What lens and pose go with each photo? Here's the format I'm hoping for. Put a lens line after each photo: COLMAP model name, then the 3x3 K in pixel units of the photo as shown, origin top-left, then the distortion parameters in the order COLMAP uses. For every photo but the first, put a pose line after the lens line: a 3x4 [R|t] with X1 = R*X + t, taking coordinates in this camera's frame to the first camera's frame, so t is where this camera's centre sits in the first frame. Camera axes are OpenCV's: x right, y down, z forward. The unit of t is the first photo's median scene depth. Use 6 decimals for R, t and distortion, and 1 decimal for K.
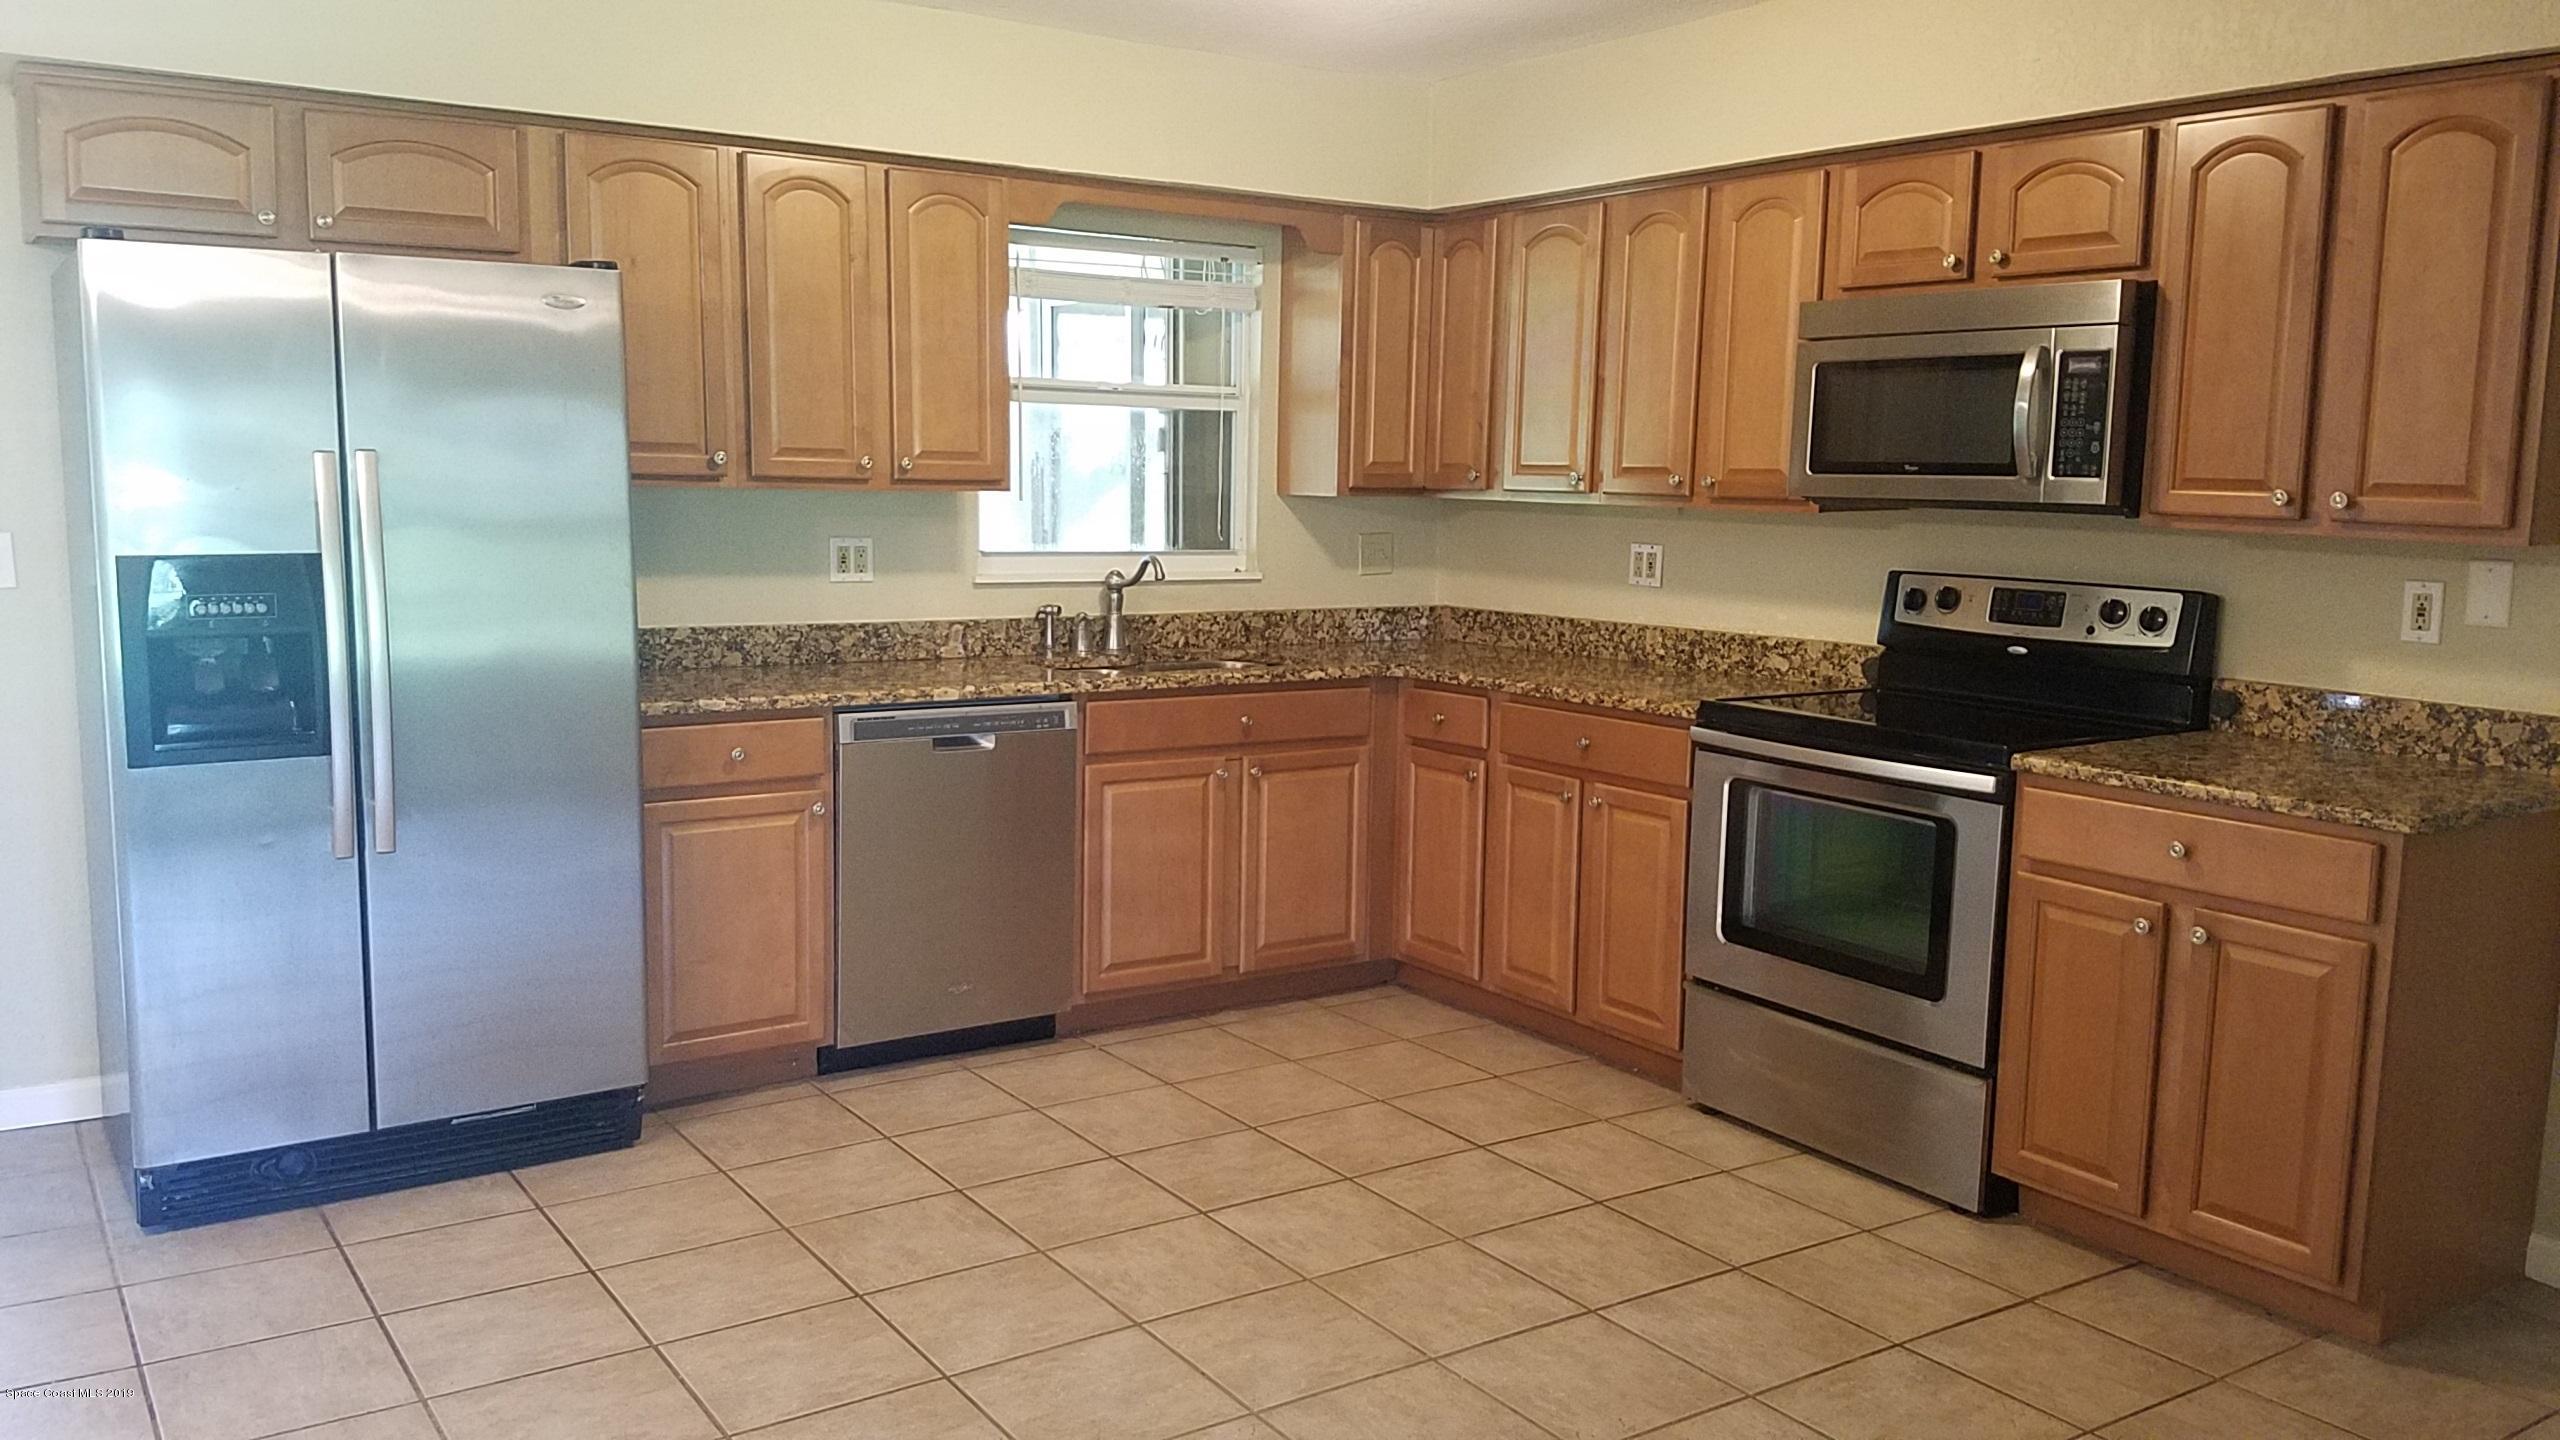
lens RADIAL K [[1928.8, 0, 1284.1], [0, 1928.8, 762.8], [0, 0, 1]] dist [0.001232, -0.086958]
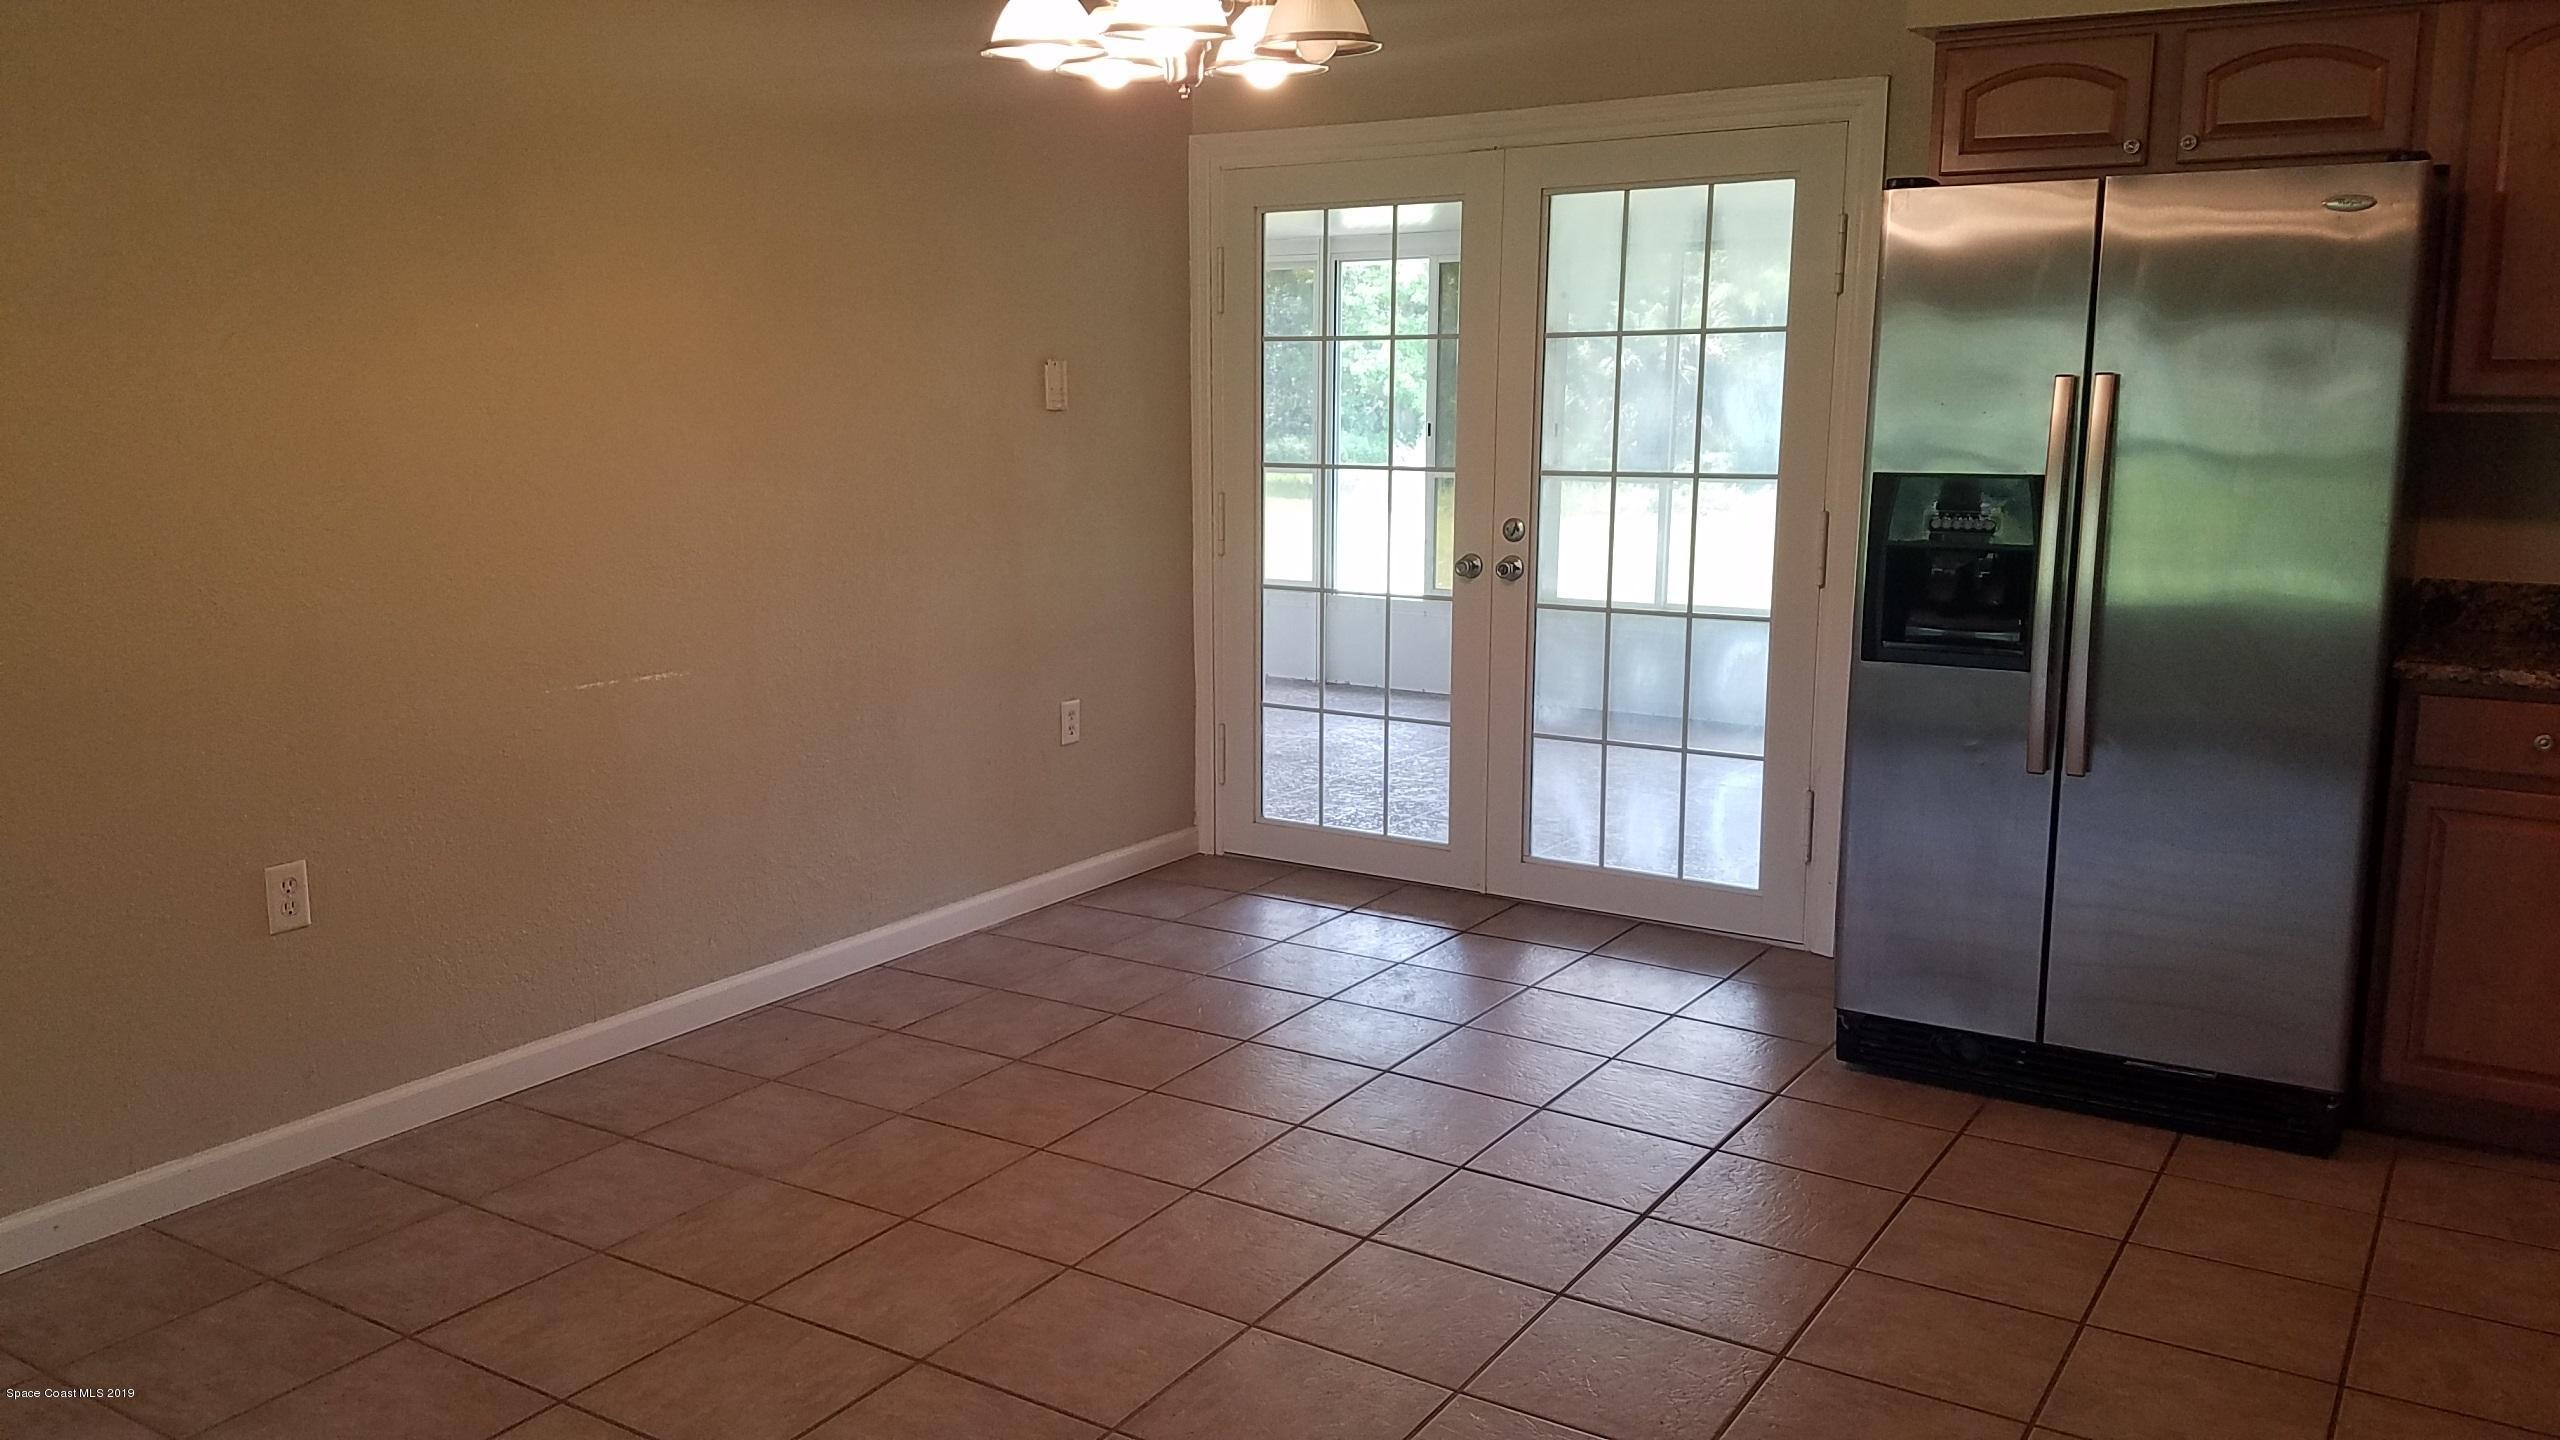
lens RADIAL K [[1977.7, 0, 1280.0], [0, 1977.7, 720.0], [0, 0, 1]] dist [0.004427, 0.002130]
pose [[0.381845, 0.139858, -0.913583, 0.317919], [-0.137201, 0.986110, 0.093616, -0.021885], [0.913986, 0.089597, 0.395729, 0.199835]]
